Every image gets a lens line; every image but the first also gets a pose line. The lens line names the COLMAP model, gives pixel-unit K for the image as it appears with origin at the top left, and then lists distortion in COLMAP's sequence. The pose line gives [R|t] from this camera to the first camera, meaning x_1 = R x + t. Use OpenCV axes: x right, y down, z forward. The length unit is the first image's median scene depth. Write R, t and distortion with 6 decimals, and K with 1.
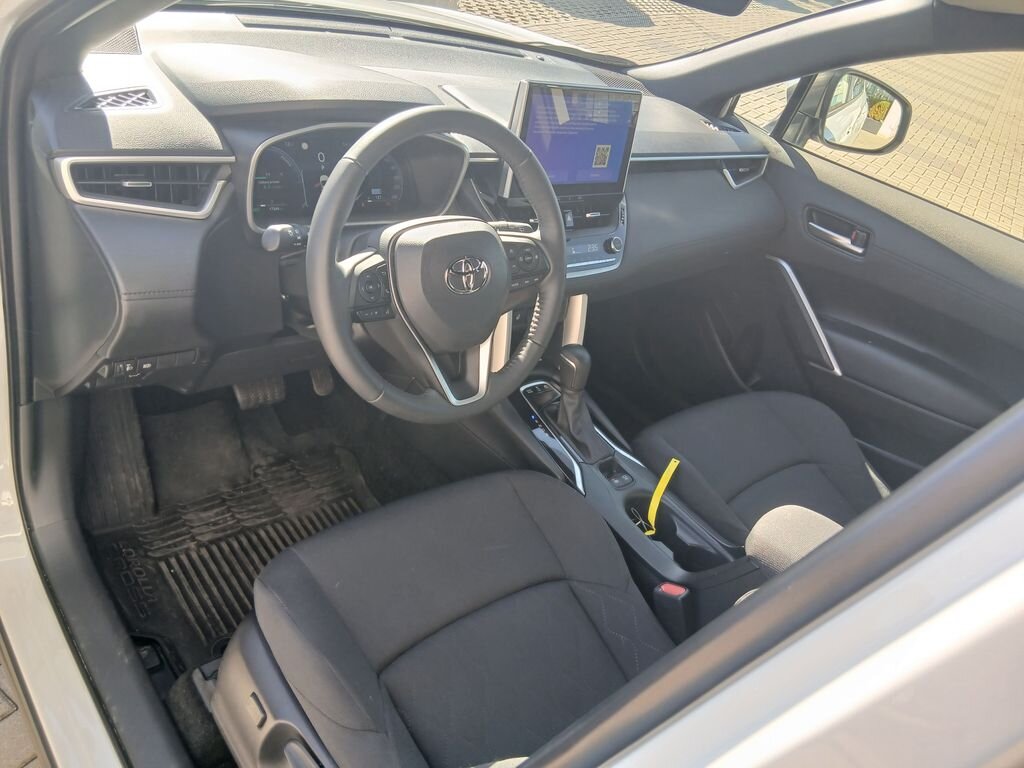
lens RADIAL K [[777.5, 0, 512.0], [0, 777.5, 384.0], [0, 0, 1]] dist [0.090393, -0.145713]
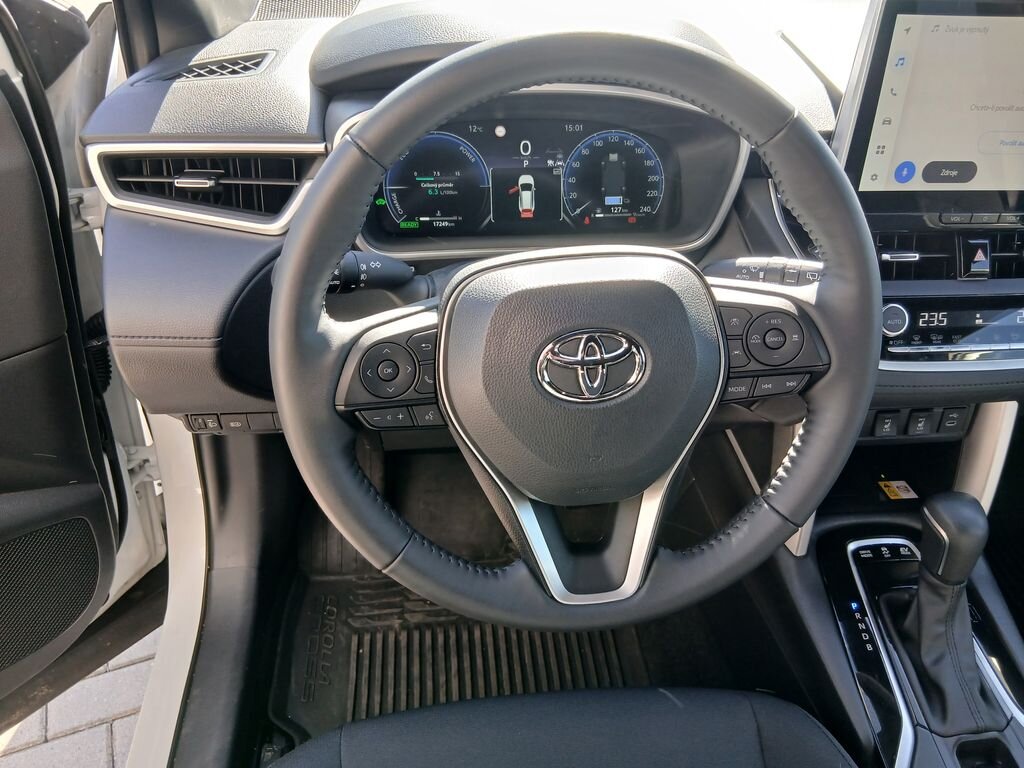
lens RADIAL K [[777.5, 0, 512.0], [0, 777.5, 384.0], [0, 0, 1]] dist [0.090393, -0.145713]
pose [[0.804702, 0.150794, -0.574209, 0.140973], [-0.159002, 0.986612, 0.036268, -0.103223], [0.571990, 0.062115, 0.817905, 0.420010]]
